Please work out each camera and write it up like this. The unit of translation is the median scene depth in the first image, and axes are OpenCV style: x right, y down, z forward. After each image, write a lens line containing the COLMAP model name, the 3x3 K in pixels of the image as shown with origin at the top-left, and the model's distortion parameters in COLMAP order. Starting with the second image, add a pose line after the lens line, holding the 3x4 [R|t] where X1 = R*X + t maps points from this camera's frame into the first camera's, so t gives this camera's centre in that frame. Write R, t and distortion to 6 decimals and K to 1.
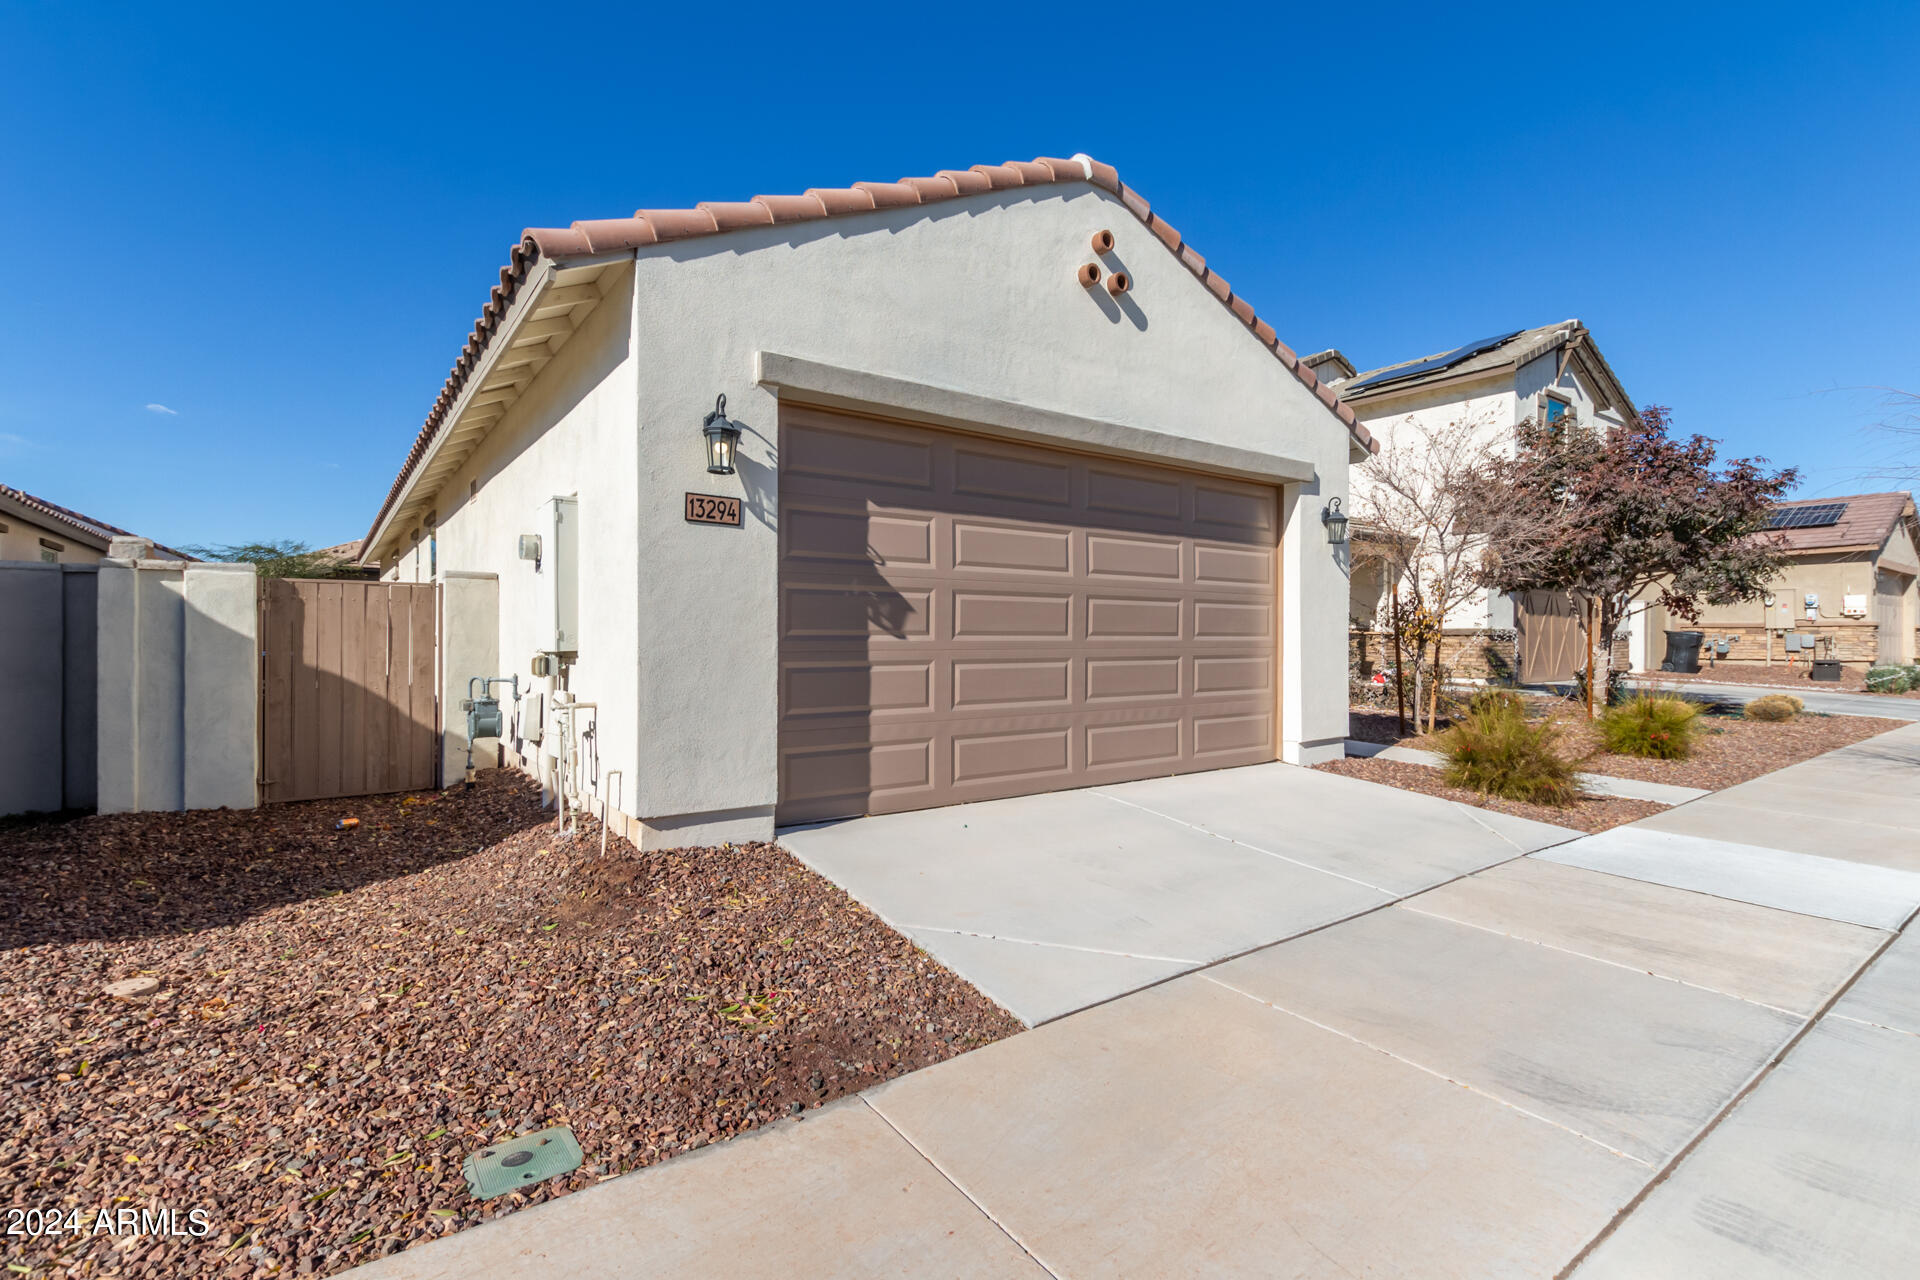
lens RADIAL K [[897.3, 0, 964.8], [0, 897.3, 632.2], [0, 0, 1]] dist [0.002291, -0.001038]
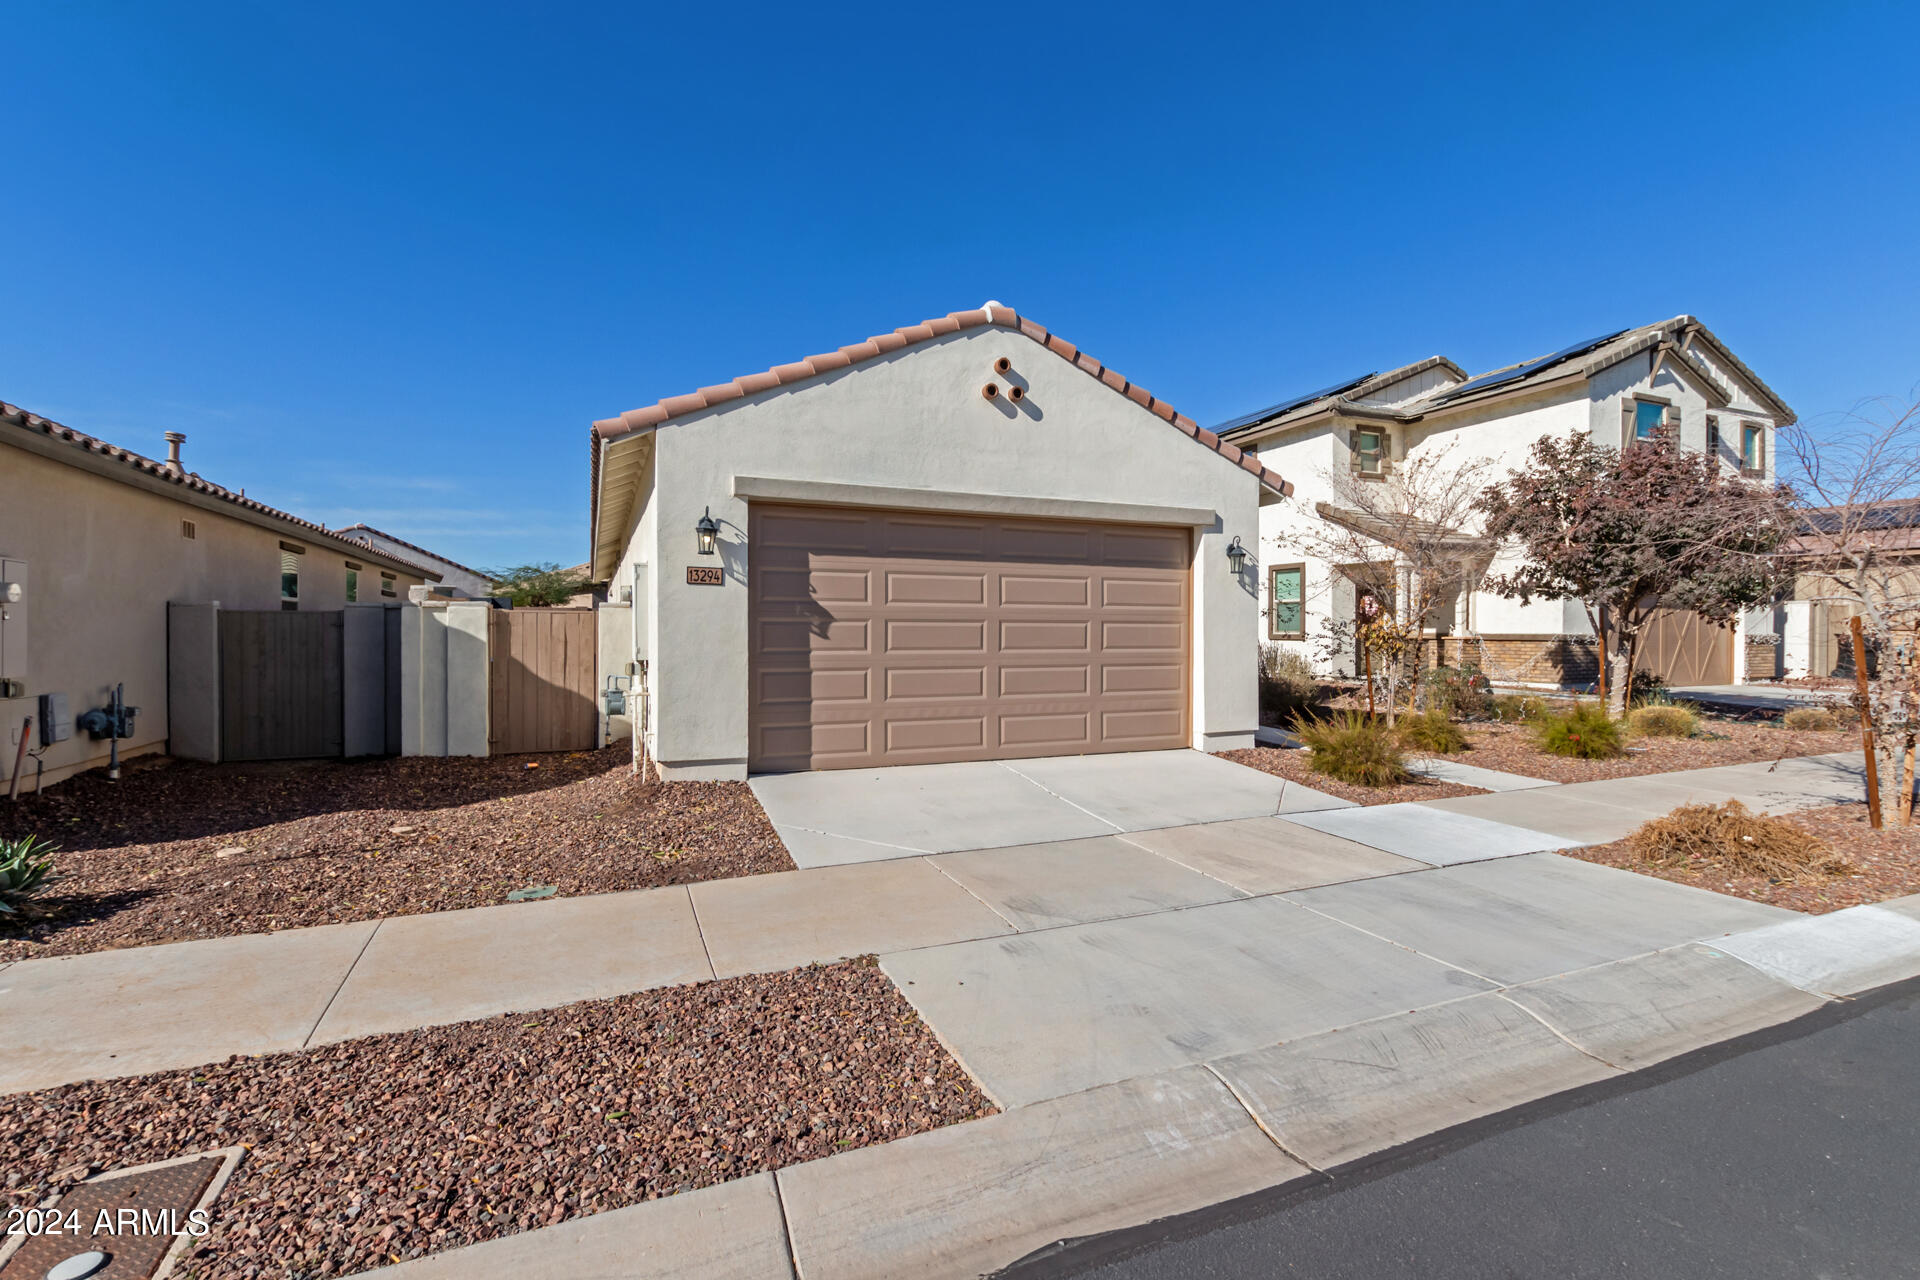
lens RADIAL K [[897.3, 0, 964.8], [0, 897.3, 632.2], [0, 0, 1]] dist [0.002291, -0.001038]
pose [[0.973224, -0.000955, -0.229858, 0.415210], [0.001842, 0.999992, 0.003643, -0.028519], [0.229853, -0.003969, 0.973217, -0.361535]]
